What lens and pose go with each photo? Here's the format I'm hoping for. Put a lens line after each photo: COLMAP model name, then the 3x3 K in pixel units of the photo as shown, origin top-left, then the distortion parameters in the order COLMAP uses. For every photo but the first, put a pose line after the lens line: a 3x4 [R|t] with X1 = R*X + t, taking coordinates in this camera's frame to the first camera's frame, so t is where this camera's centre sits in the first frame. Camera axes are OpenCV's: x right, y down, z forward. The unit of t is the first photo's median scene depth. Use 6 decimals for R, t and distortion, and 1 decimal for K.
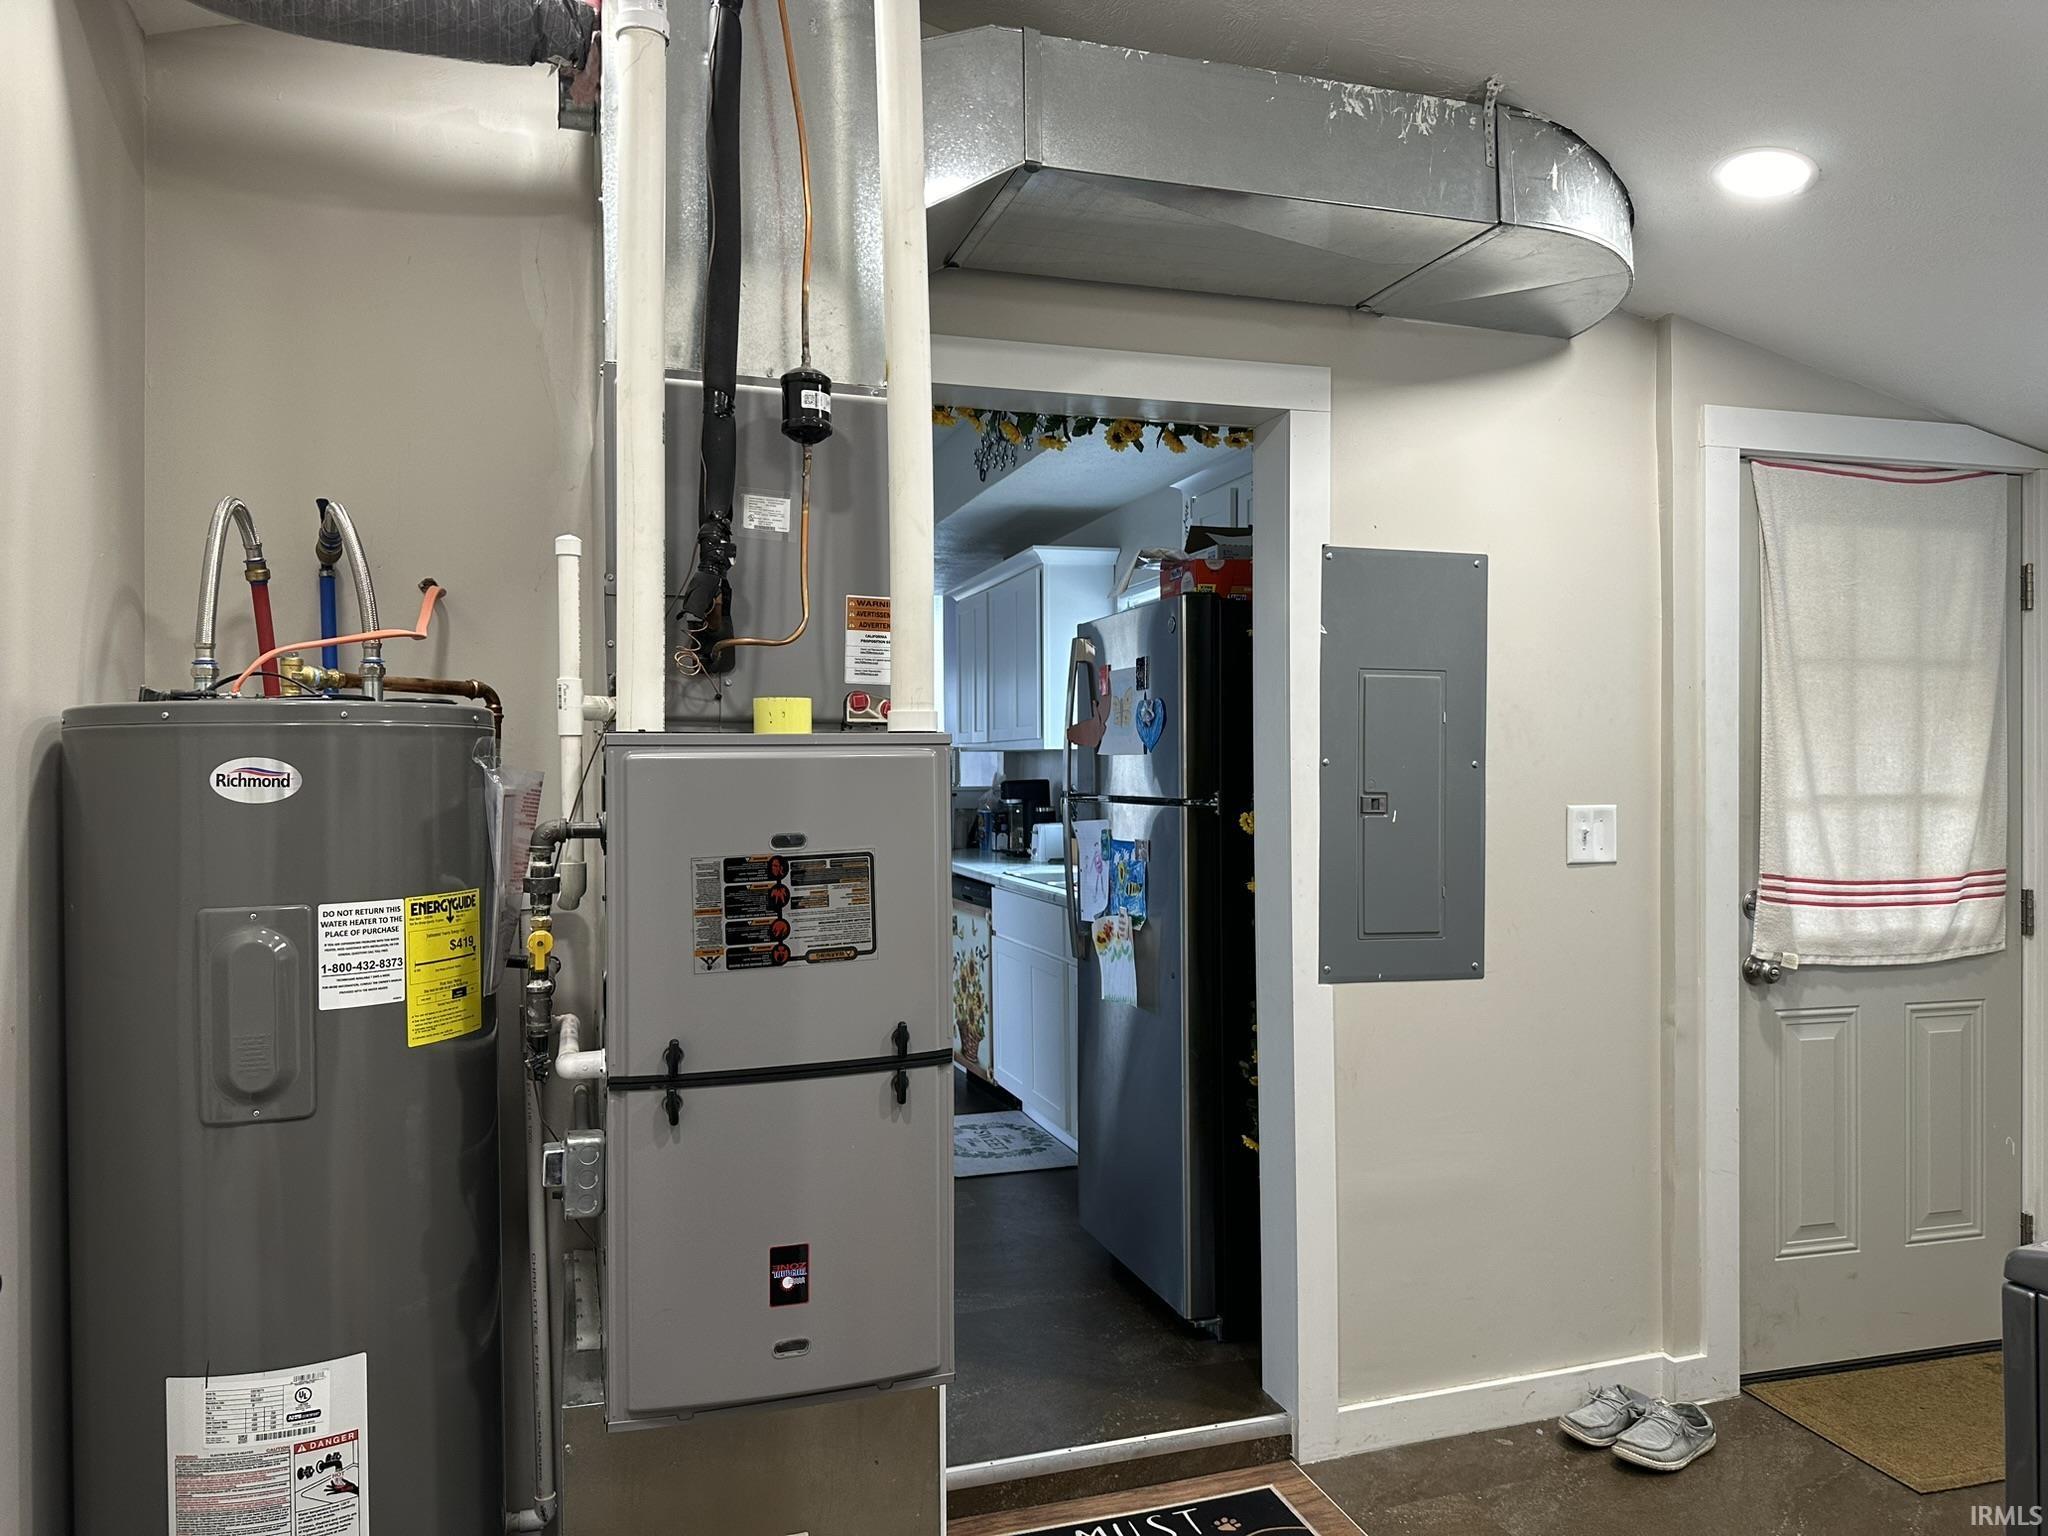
lens RADIAL K [[1417.8, 0, 1024.0], [0, 1417.8, 768.0], [0, 0, 1]] dist [0.072784, -0.003661]
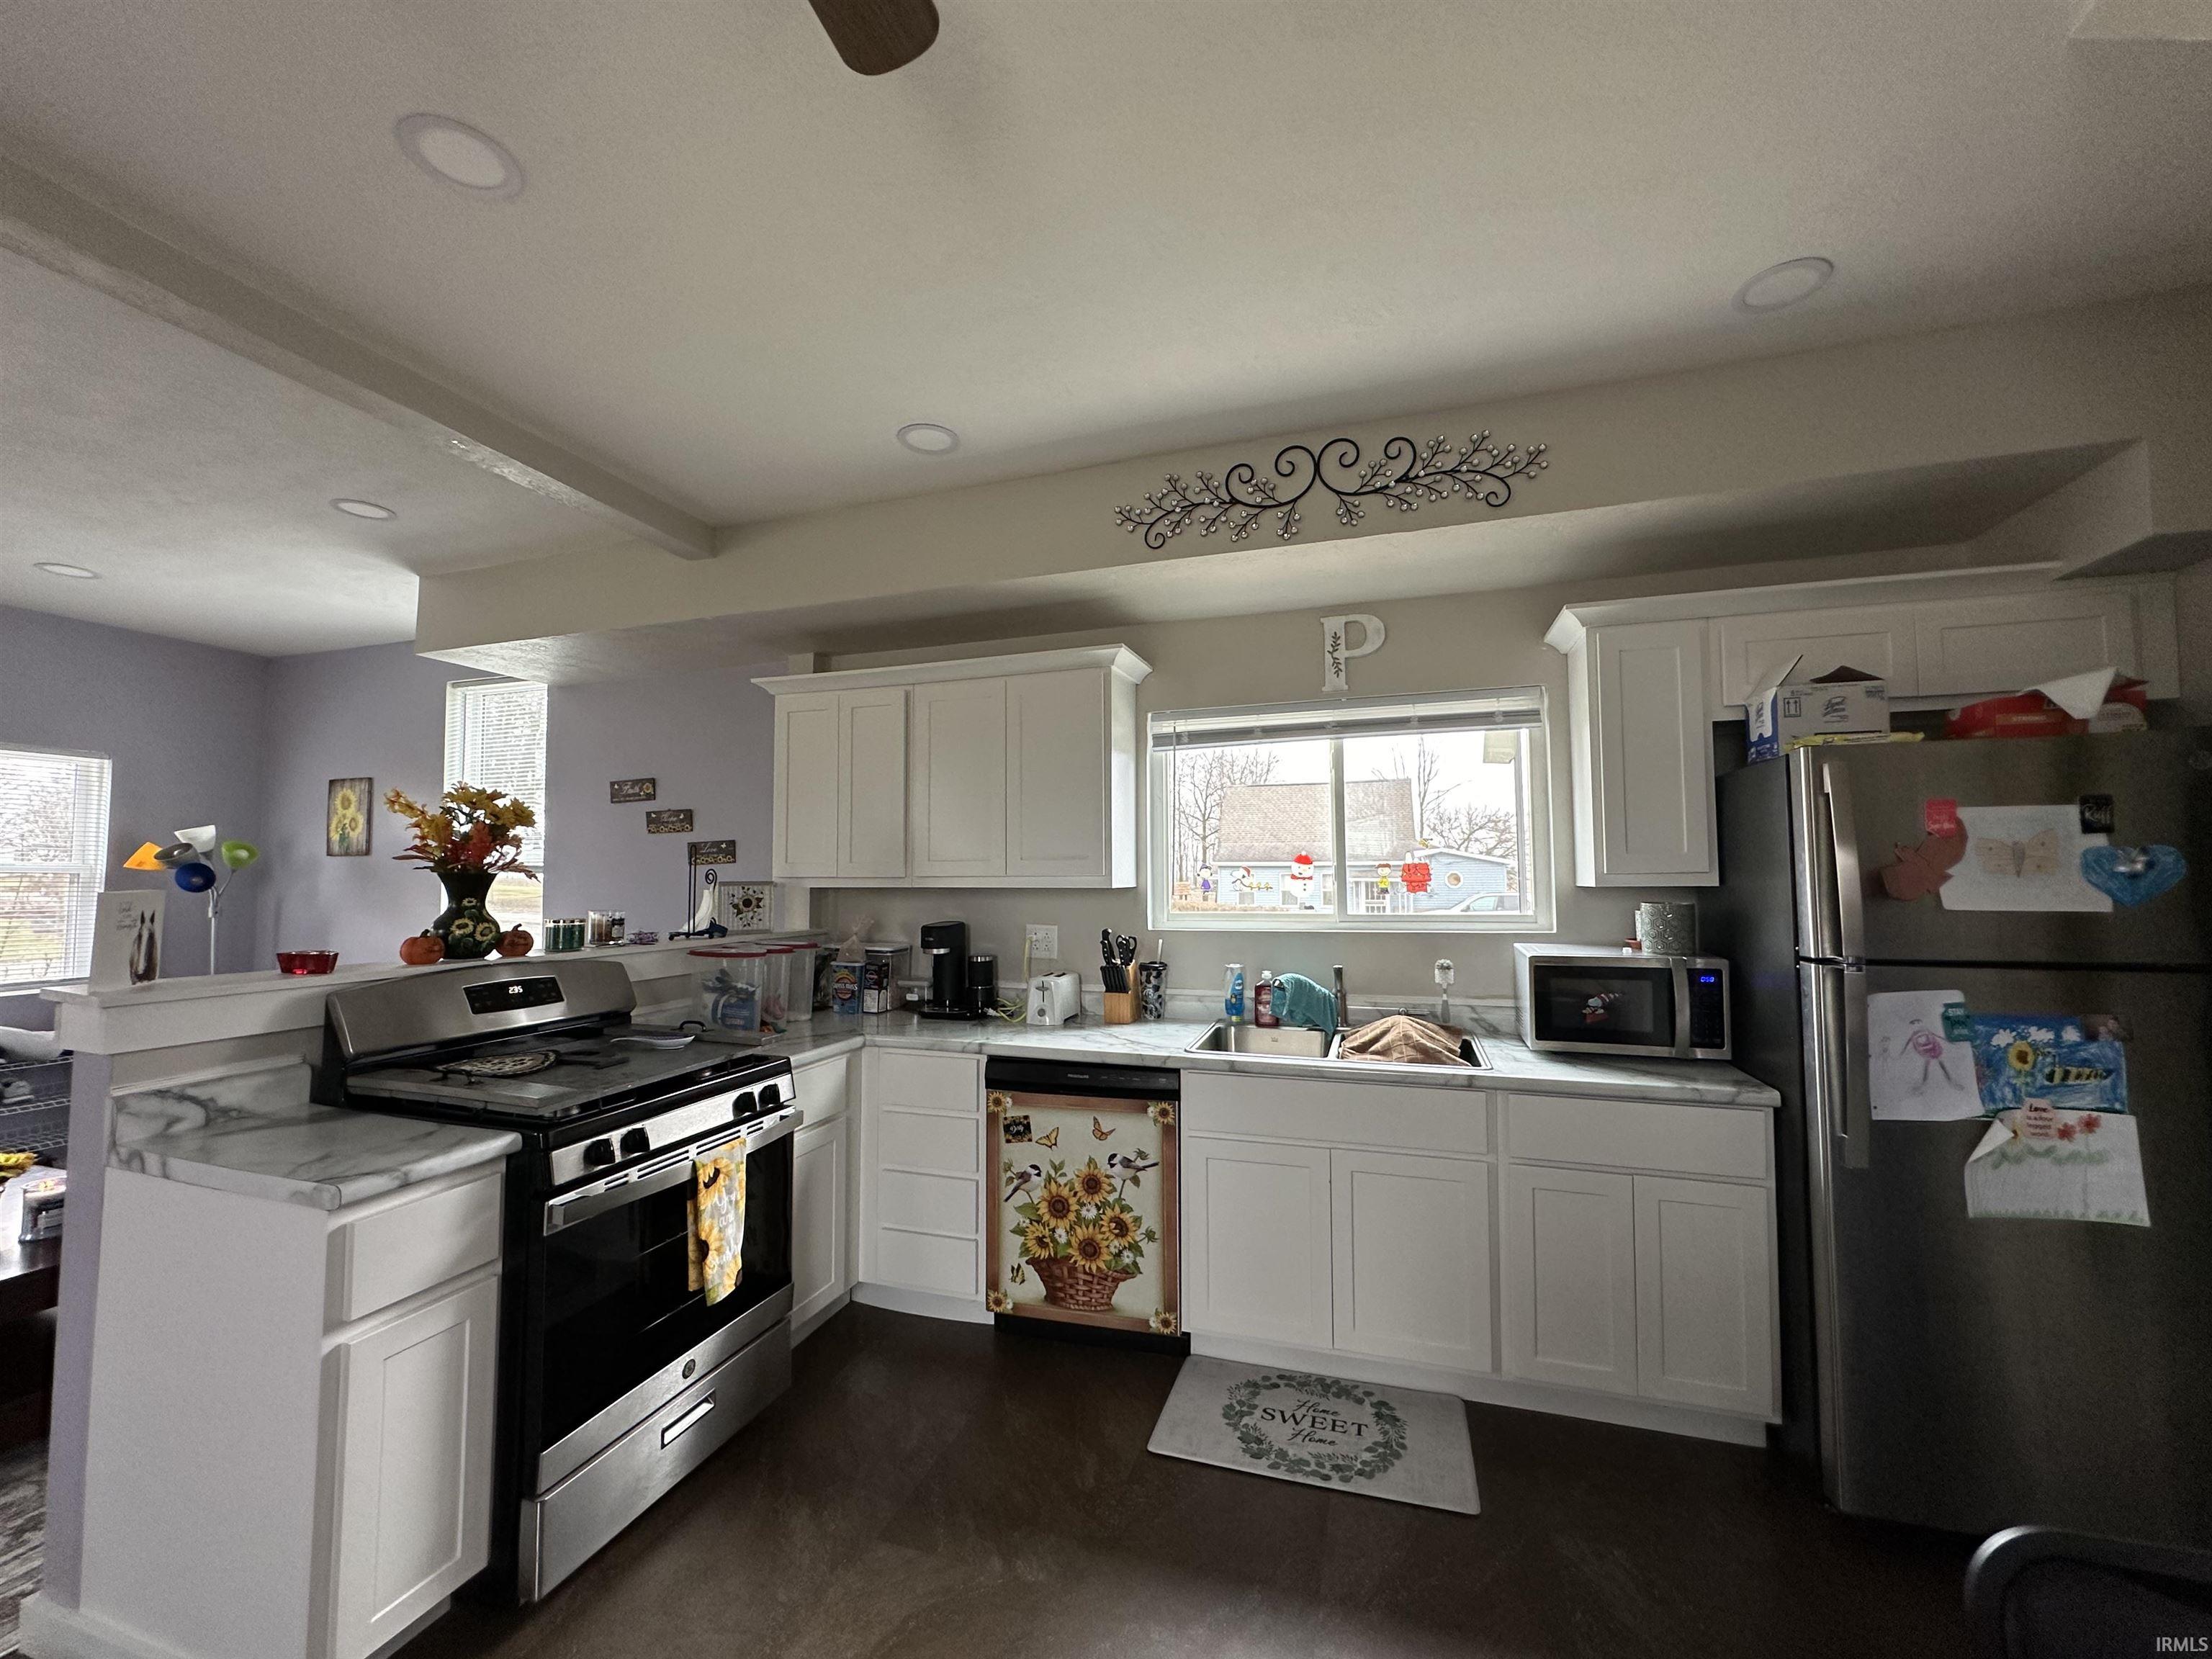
lens RADIAL K [[876.8, 0, 1106.0], [0, 876.8, 829.5], [0, 0, 1]] dist [-0.003641, 0.000019]
pose [[0.580920, 0.040963, 0.812929, -0.754903], [0.003238, 0.998609, -0.052634, -0.040080], [-0.813954, 0.033208, 0.579979, 1.298519]]
